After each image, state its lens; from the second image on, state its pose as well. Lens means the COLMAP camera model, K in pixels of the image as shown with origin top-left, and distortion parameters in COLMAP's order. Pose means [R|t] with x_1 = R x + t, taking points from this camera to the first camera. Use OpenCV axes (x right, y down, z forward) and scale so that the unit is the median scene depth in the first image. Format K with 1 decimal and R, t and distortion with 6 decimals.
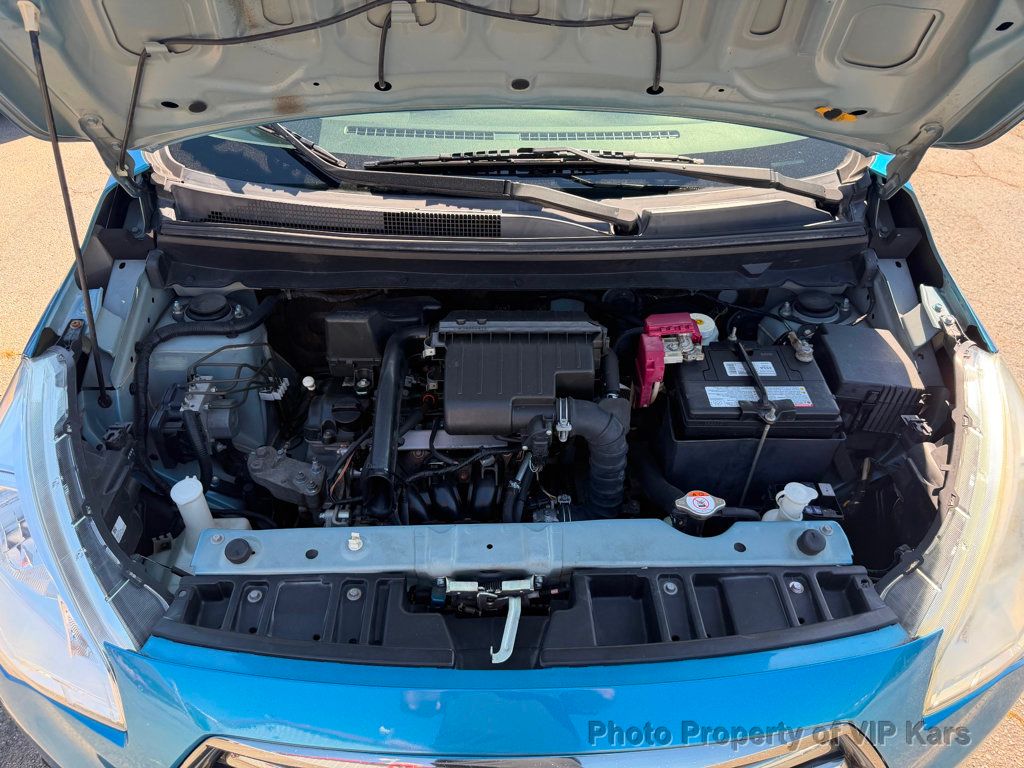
lens RADIAL K [[739.6, 0, 506.3], [0, 739.6, 387.5], [0, 0, 1]] dist [0.004791, -0.011794]
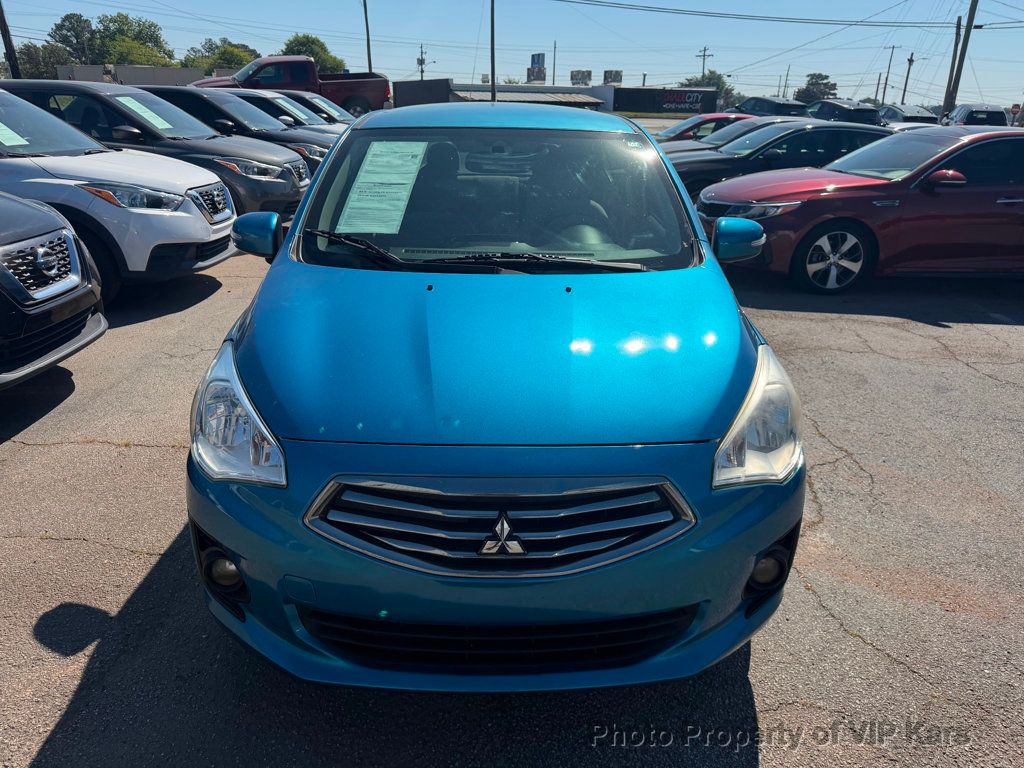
lens RADIAL K [[739.6, 0, 503.8], [0, 739.6, 391.5], [0, 0, 1]] dist [0.004791, -0.011794]
pose [[0.999979, 0.000245, -0.006548, 0.039646], [-0.002309, 0.948339, -0.317250, 0.627585], [0.006132, 0.317258, 0.948319, -0.666609]]
